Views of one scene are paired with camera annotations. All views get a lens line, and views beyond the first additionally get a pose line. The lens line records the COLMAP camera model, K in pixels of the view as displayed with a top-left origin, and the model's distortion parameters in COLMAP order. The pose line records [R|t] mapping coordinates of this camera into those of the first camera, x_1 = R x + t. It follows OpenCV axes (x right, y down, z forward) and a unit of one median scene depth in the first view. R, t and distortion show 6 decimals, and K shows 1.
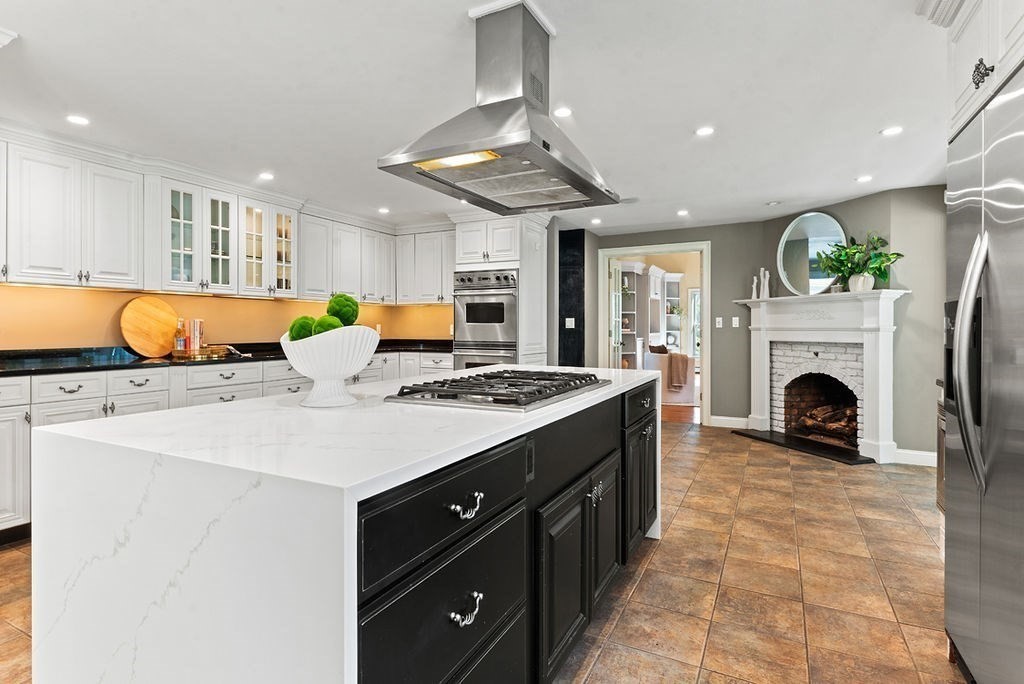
lens RADIAL K [[526.2, 0, 504.8], [0, 526.2, 336.3], [0, 0, 1]] dist [0.004554, -0.001182]
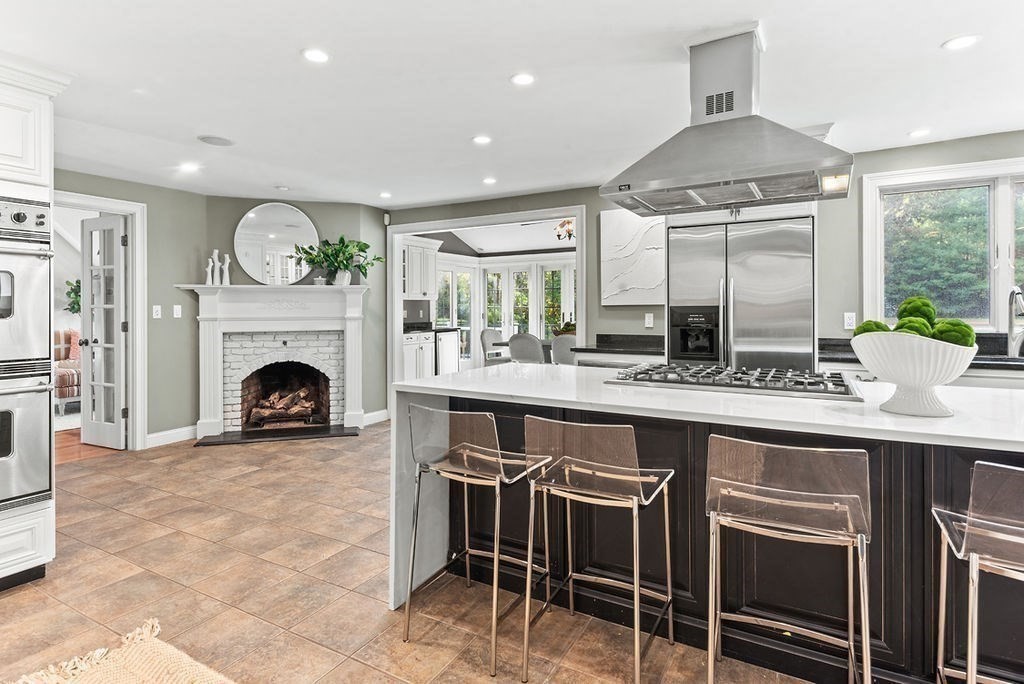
lens RADIAL K [[526.2, 0, 524.2], [0, 526.2, 312.7], [0, 0, 1]] dist [0.004554, -0.001182]
pose [[-0.003009, -0.004782, 0.999984, -0.506924], [0.020957, 0.999769, 0.004844, -0.023963], [-0.999776, 0.020971, -0.002908, 0.630260]]
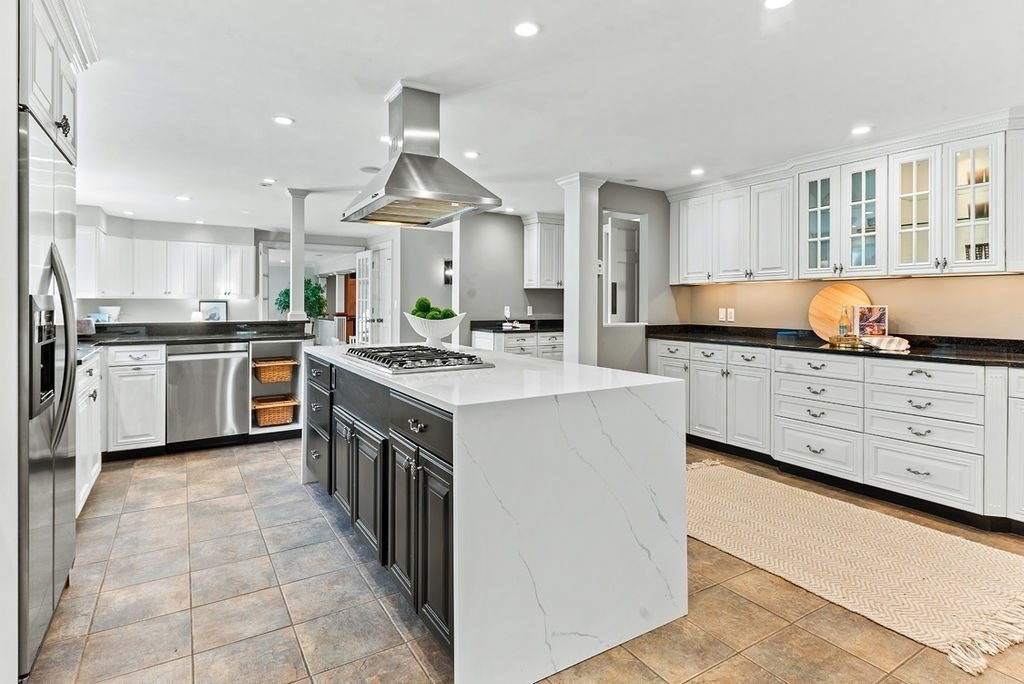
lens RADIAL K [[526.2, 0, 500.8], [0, 526.2, 301.7], [0, 0, 1]] dist [0.004554, -0.001182]
pose [[-0.524384, -0.007299, -0.851451, 0.480857], [-0.020773, 0.999775, 0.004223, -0.027007], [0.851229, 0.019902, -0.524417, 0.861097]]
